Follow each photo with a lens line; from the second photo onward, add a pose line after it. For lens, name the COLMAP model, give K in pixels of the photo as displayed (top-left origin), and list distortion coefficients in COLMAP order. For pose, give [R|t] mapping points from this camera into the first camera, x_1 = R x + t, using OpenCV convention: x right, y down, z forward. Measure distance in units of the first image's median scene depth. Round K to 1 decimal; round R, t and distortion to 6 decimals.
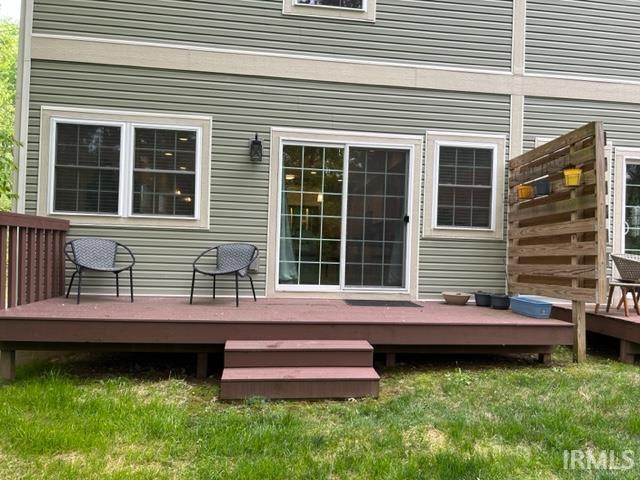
lens RADIAL K [[478.2, 0, 320.0], [0, 478.2, 240.0], [0, 0, 1]] dist [0.056085, -0.060133]
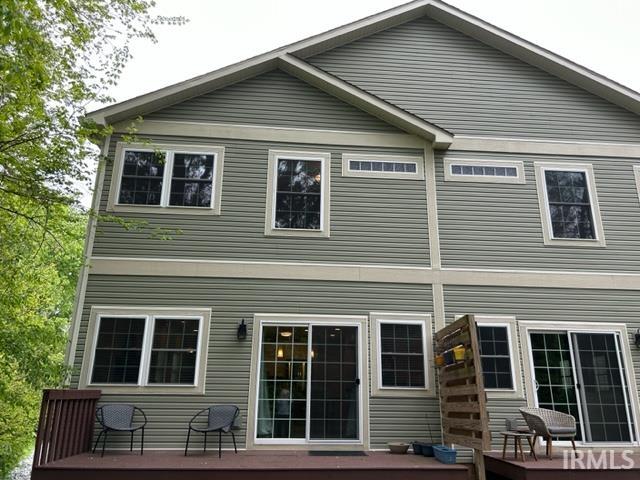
lens RADIAL K [[478.2, 0, 320.0], [0, 478.2, 240.0], [0, 0, 1]] dist [0.056085, -0.060133]
pose [[0.999001, -0.029714, -0.033363, 0.138939], [0.018878, 0.957572, -0.287576, -0.039652], [0.040493, 0.286659, 0.957177, -0.363925]]
